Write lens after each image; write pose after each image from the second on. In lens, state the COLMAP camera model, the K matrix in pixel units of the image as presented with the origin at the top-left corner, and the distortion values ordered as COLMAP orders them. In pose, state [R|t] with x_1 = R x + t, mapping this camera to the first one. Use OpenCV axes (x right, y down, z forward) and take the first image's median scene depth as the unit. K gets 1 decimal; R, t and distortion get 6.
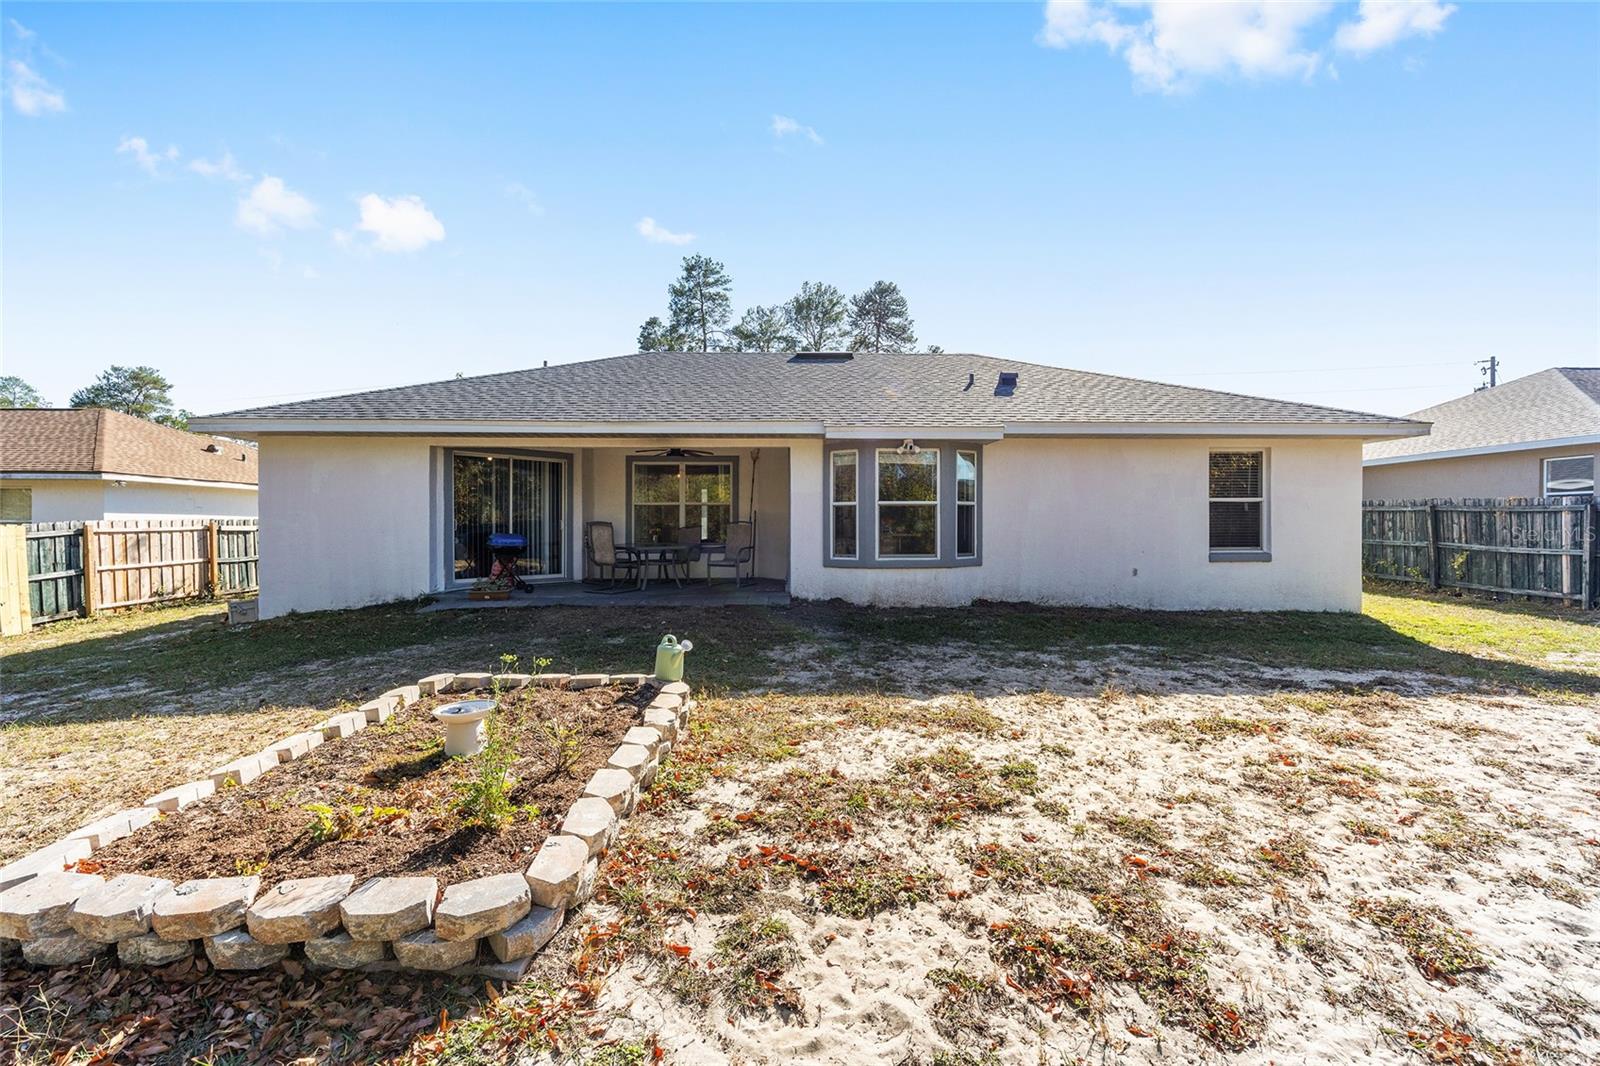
lens RADIAL K [[643.4, 0, 796.9], [0, 643.4, 531.0], [0, 0, 1]] dist [-0.000817, 0.000980]
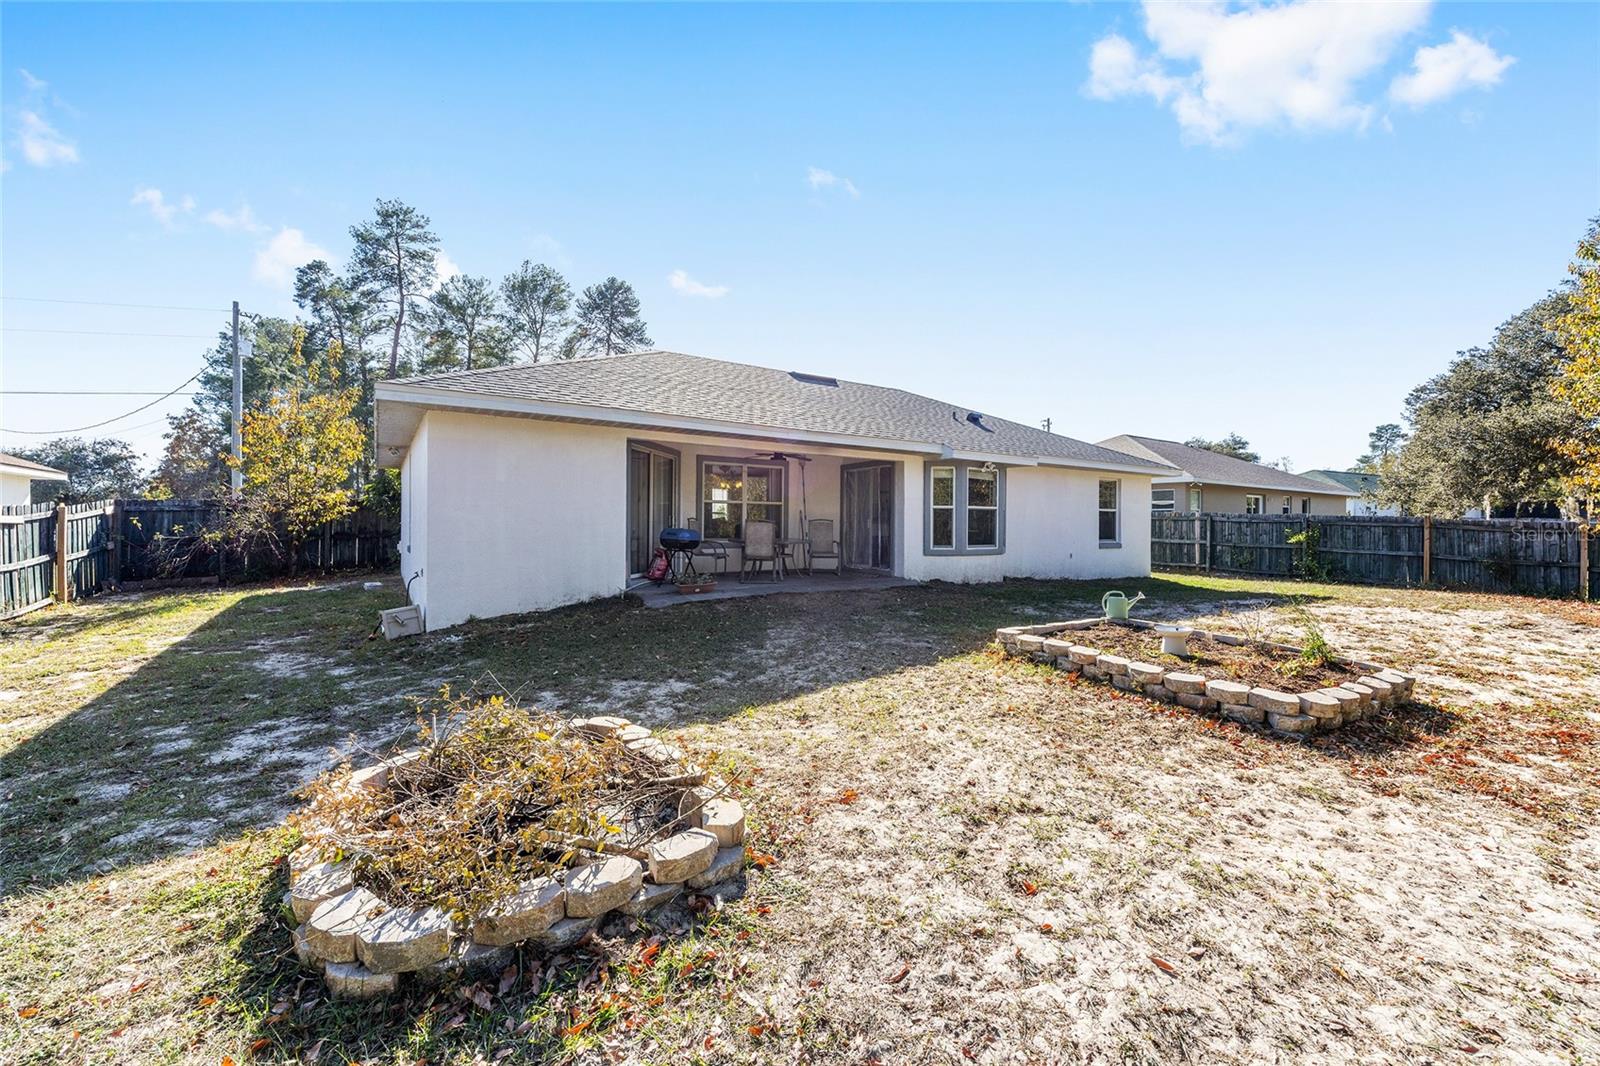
lens RADIAL K [[643.4, 0, 804.8], [0, 643.4, 531.8], [0, 0, 1]] dist [-0.000817, 0.000980]
pose [[0.848440, 0.002788, 0.529284, -0.146055], [-0.003060, 0.999995, -0.000363, 0.001596], [-0.529282, -0.001312, 0.848445, 0.006450]]
